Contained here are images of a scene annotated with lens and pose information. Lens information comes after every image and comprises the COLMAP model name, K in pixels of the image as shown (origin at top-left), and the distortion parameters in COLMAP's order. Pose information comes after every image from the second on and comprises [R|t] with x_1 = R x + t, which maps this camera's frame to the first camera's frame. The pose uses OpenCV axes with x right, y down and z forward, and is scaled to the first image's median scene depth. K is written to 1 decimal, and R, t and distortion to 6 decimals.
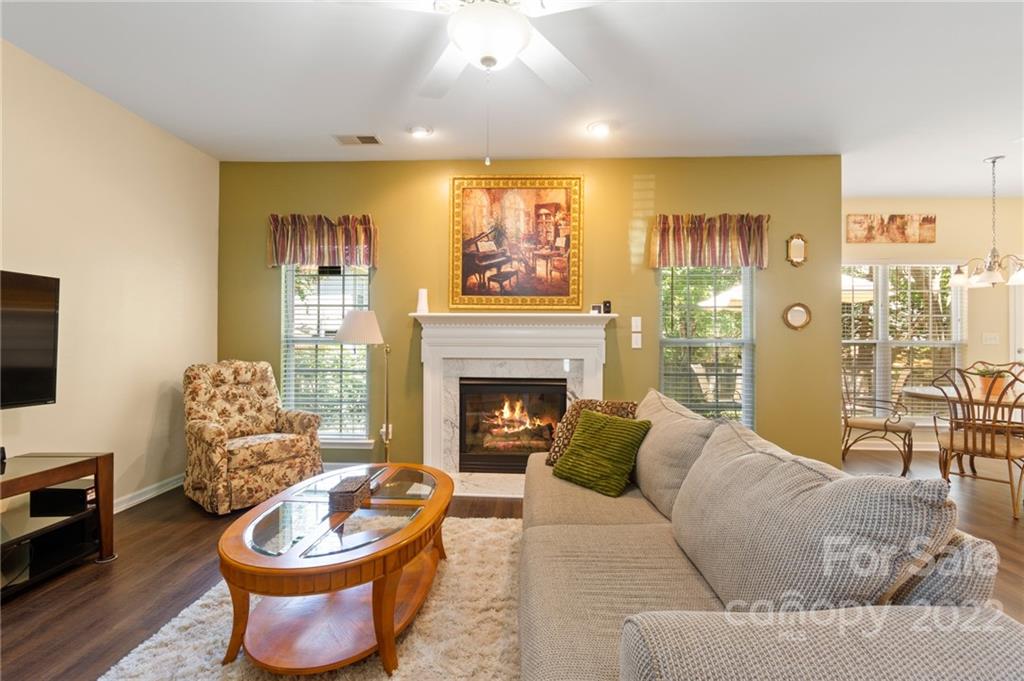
lens RADIAL K [[451.5, 0, 510.7], [0, 451.5, 334.0], [0, 0, 1]] dist [-0.000640, -0.000076]
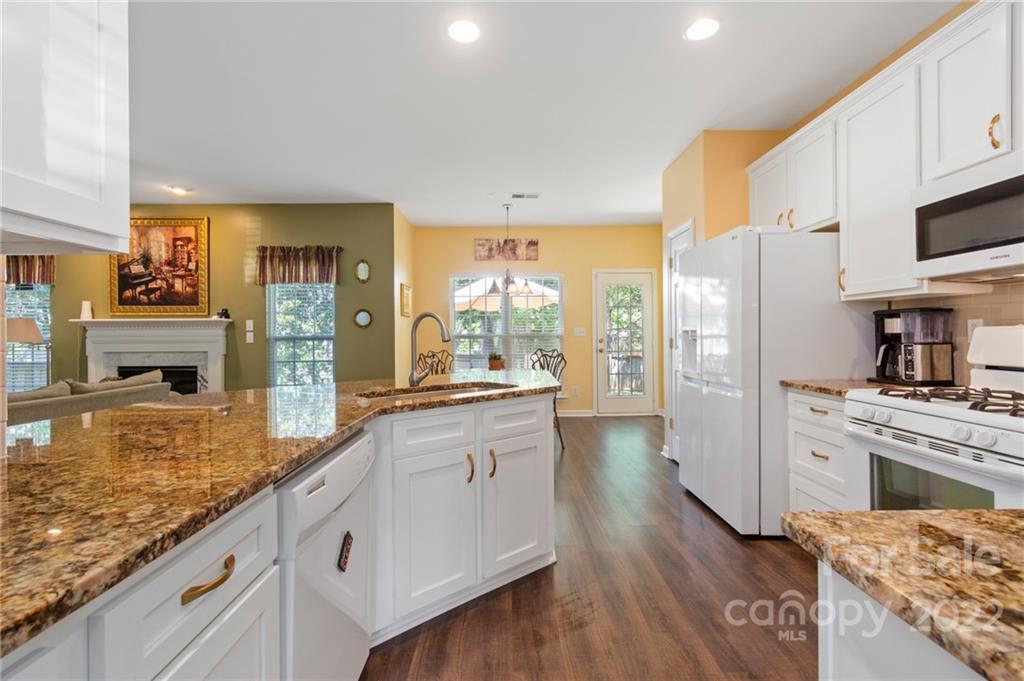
lens RADIAL K [[451.5, 0, 510.7], [0, 451.5, 334.0], [0, 0, 1]] dist [-0.000640, -0.000076]
pose [[0.998144, -0.013655, 0.059345, 0.981807], [0.013031, 0.999856, 0.010883, -0.000360], [-0.059485, -0.010090, 0.998178, -0.413721]]
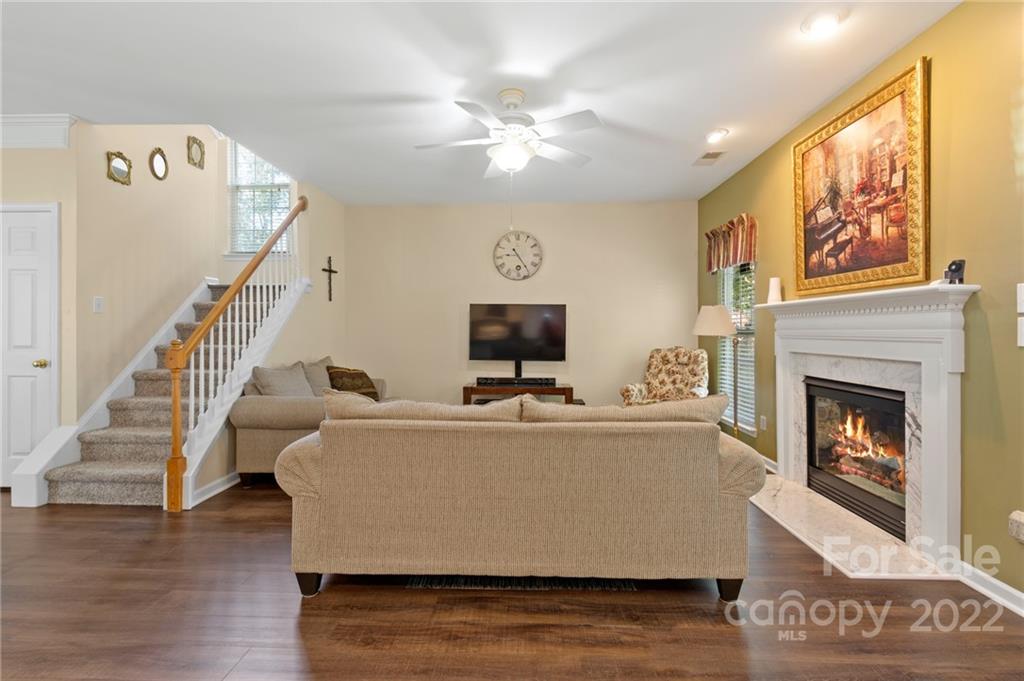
lens RADIAL K [[462.4, 0, 510.1], [0, 462.4, 329.2], [0, 0, 1]] dist [-0.002693, -0.000630]
pose [[0.011150, -0.009849, -0.999889, 0.759283], [0.011764, 0.999884, -0.009718, 0.009969], [0.999869, -0.011654, 0.011264, 0.435884]]
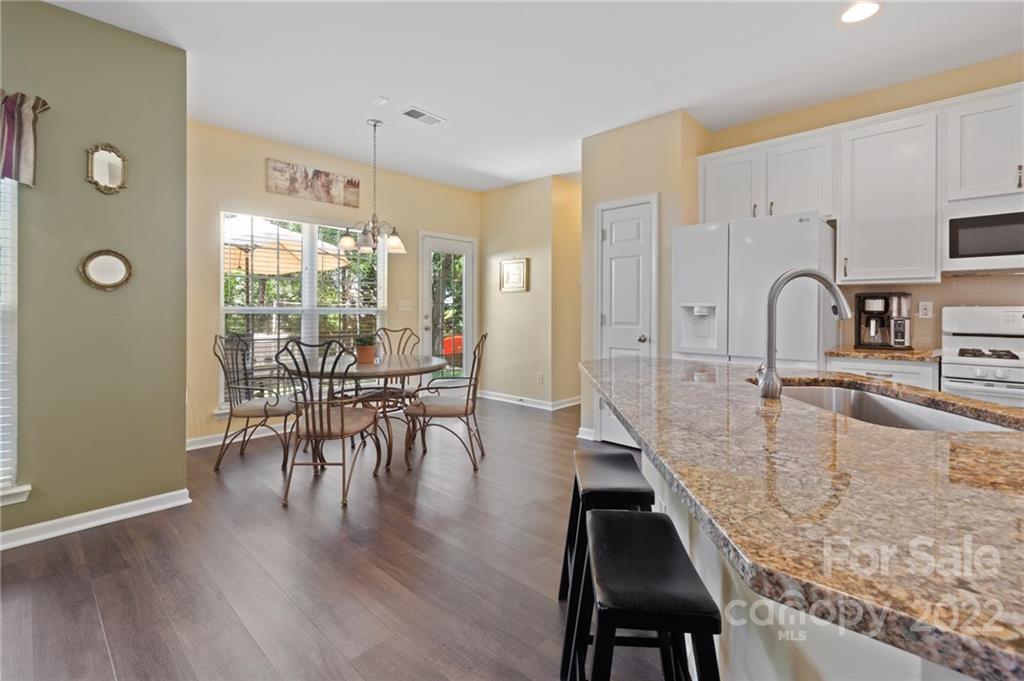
lens RADIAL K [[459.3, 0, 511.2], [0, 459.3, 311.4], [0, 0, 1]] dist [0.000361, -0.000394]
pose [[0.648639, -0.007158, 0.761063, 0.495033], [-0.007835, 0.999840, 0.016081, 0.005030], [-0.761056, -0.016393, 0.648479, 0.118685]]
